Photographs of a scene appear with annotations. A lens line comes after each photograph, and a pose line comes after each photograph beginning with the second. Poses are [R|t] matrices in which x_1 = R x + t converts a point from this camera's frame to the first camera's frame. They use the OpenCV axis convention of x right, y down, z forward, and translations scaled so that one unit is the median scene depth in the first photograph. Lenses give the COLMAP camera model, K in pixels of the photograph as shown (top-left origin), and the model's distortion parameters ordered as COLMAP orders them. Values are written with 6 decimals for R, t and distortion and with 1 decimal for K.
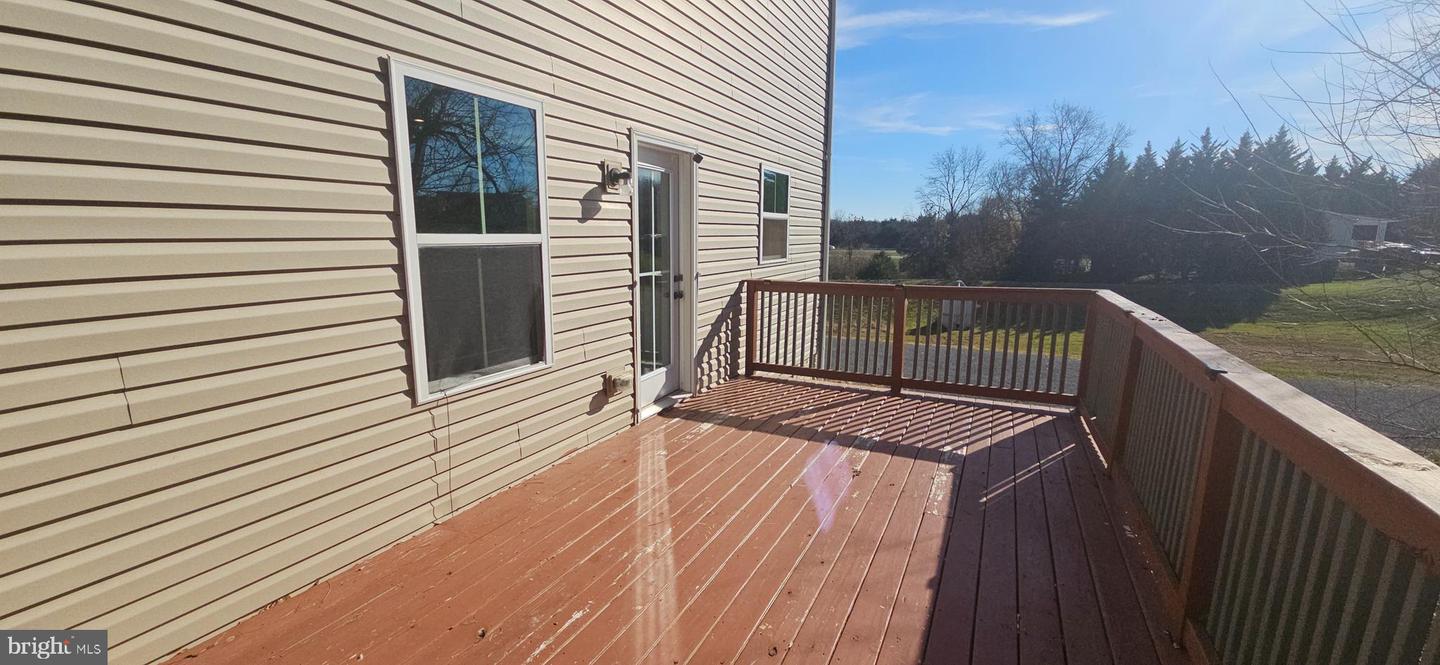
lens RADIAL K [[586.8, 0, 731.6], [0, 586.8, 332.1], [0, 0, 1]] dist [0.015400, -0.012937]
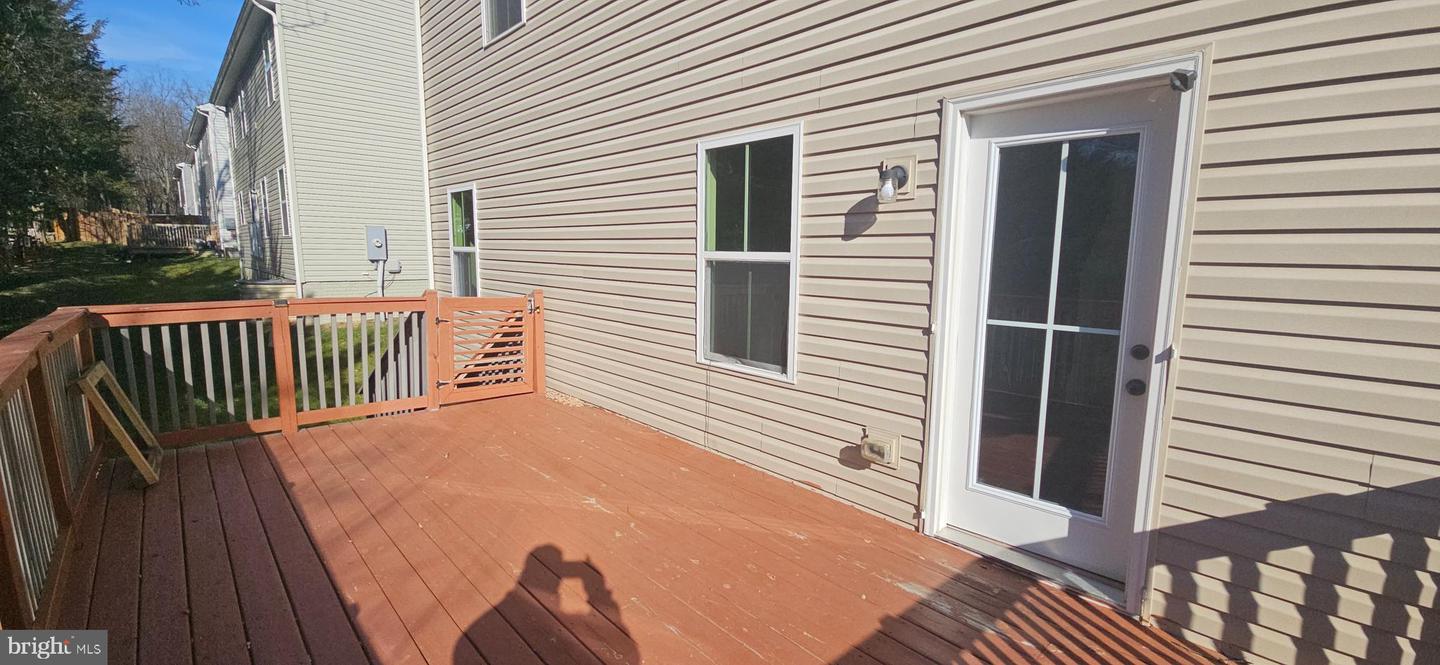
lens RADIAL K [[586.8, 0, 731.6], [0, 586.8, 332.1], [0, 0, 1]] dist [0.015400, -0.012937]
pose [[-0.358447, 0.121126, -0.925659, 0.611294], [-0.169986, 0.966503, 0.192295, -0.190079], [0.917944, 0.226277, -0.325851, 1.138085]]
